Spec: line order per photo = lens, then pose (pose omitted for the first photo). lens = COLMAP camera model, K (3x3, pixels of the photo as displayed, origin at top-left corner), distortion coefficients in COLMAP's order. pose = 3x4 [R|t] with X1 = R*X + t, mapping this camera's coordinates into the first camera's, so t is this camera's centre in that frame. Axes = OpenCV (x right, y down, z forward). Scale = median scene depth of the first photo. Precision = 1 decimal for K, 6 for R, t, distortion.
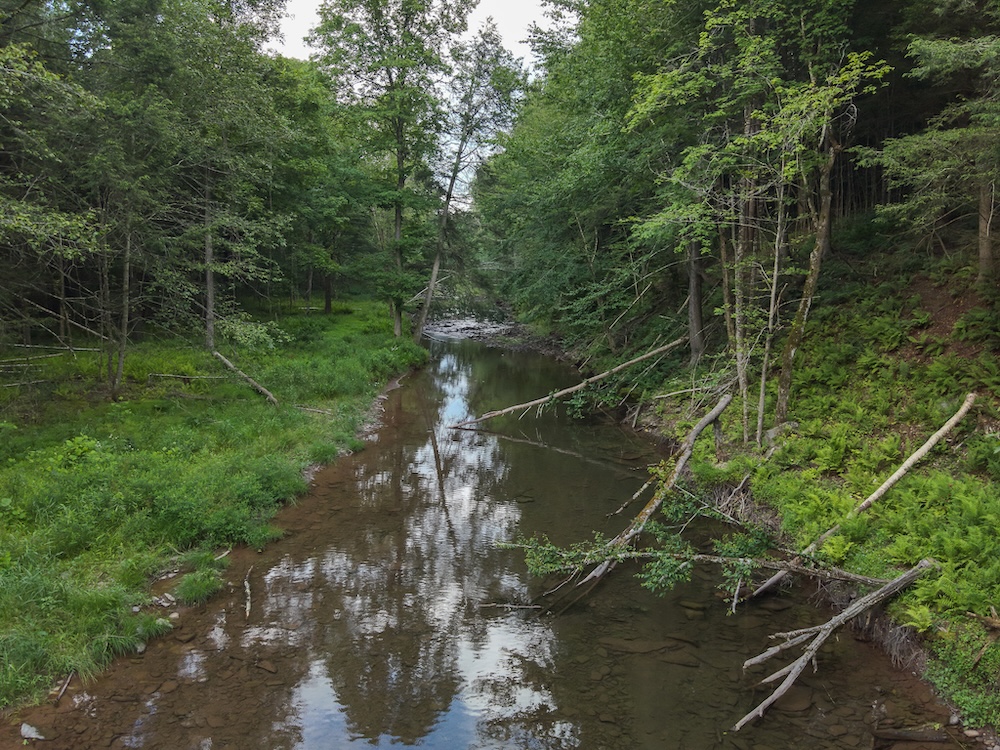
lens RADIAL K [[724.3, 0, 492.4], [0, 724.3, 380.6], [0, 0, 1]] dist [0.177626, -0.349983]
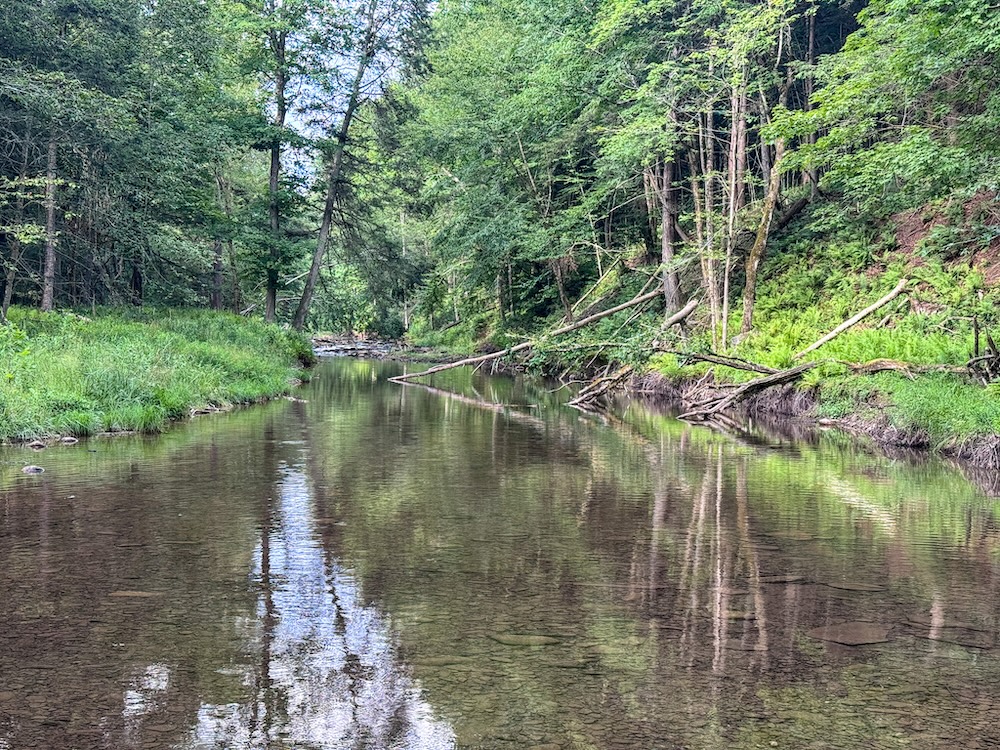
lens RADIAL K [[1390.0, 0, 500.0], [0, 1390.0, 375.0], [0, 0, 1]] dist [0.160186, -0.098567]
pose [[0.992343, 0.005756, 0.123378, -0.130015], [0.008468, 0.993393, -0.114449, 0.239634], [-0.123222, 0.114617, 0.985738, -0.604722]]
